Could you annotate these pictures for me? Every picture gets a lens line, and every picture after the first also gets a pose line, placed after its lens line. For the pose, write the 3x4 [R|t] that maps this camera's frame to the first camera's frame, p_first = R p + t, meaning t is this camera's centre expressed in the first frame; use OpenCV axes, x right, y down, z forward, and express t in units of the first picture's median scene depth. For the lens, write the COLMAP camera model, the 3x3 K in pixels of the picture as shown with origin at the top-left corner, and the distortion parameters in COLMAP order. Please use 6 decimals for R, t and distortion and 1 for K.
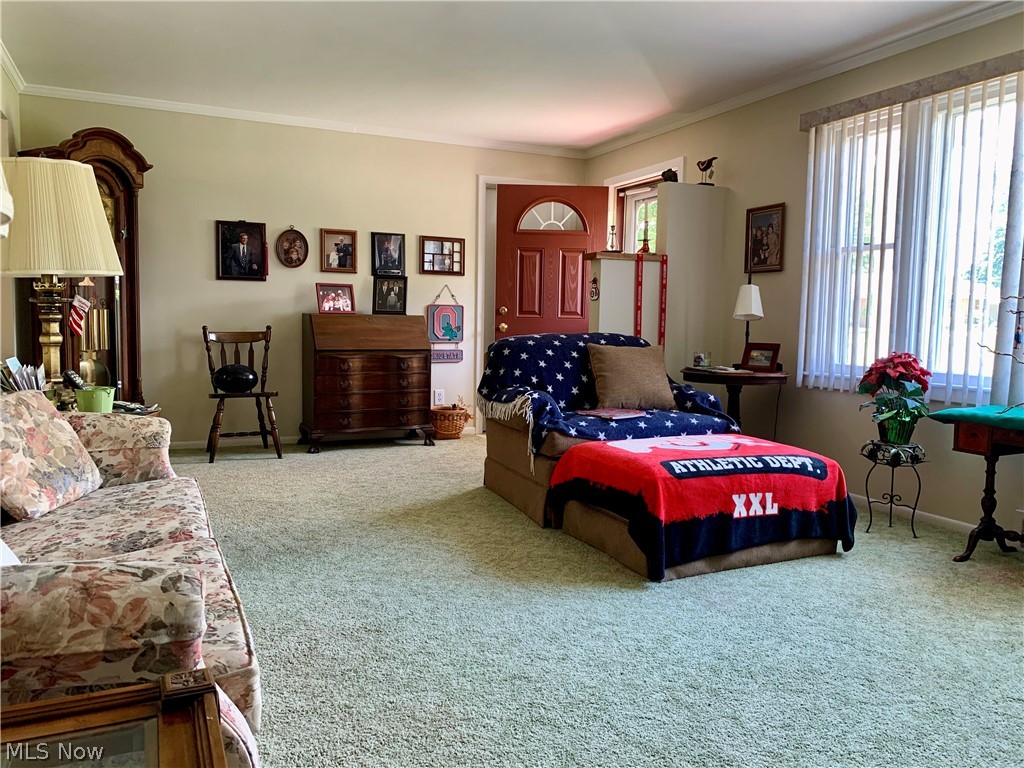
lens RADIAL K [[788.8, 0, 531.9], [0, 788.8, 382.9], [0, 0, 1]] dist [0.004215, -0.069502]
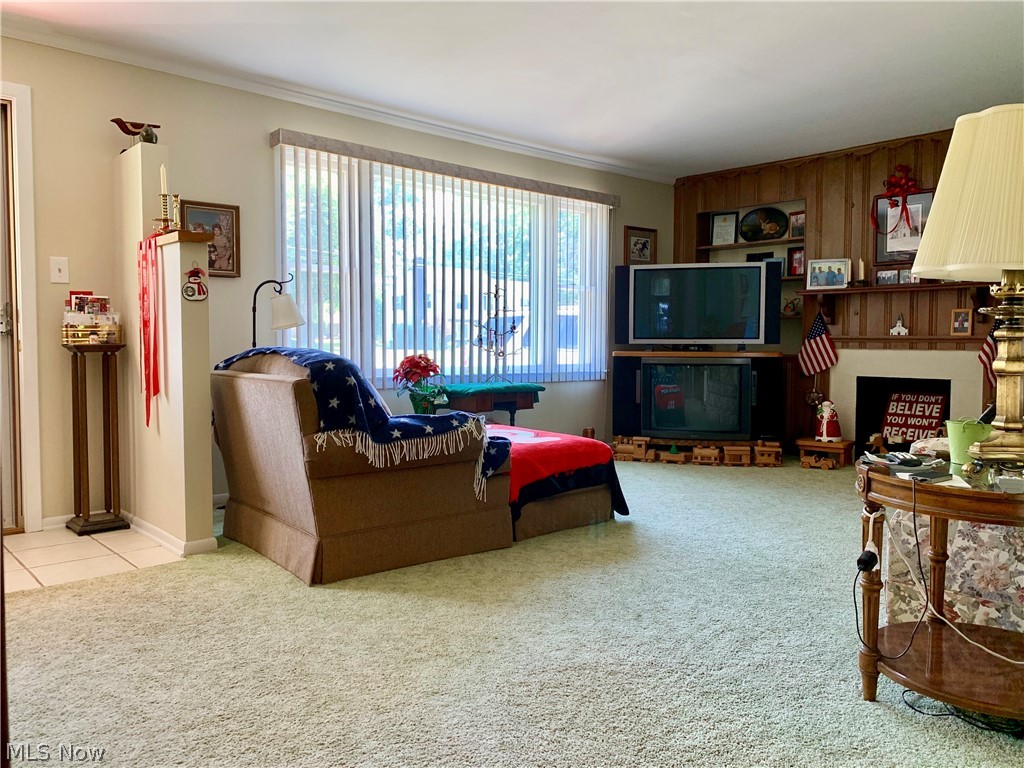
lens RADIAL K [[766.3, 0, 512.0], [0, 766.3, 384.0], [0, 0, 1]] dist [0.003222, 0.002139]
pose [[-0.288425, -0.057053, 0.955801, -0.796523], [0.086116, 0.992632, 0.085238, -0.082782], [-0.953622, 0.106894, -0.281386, 1.159564]]
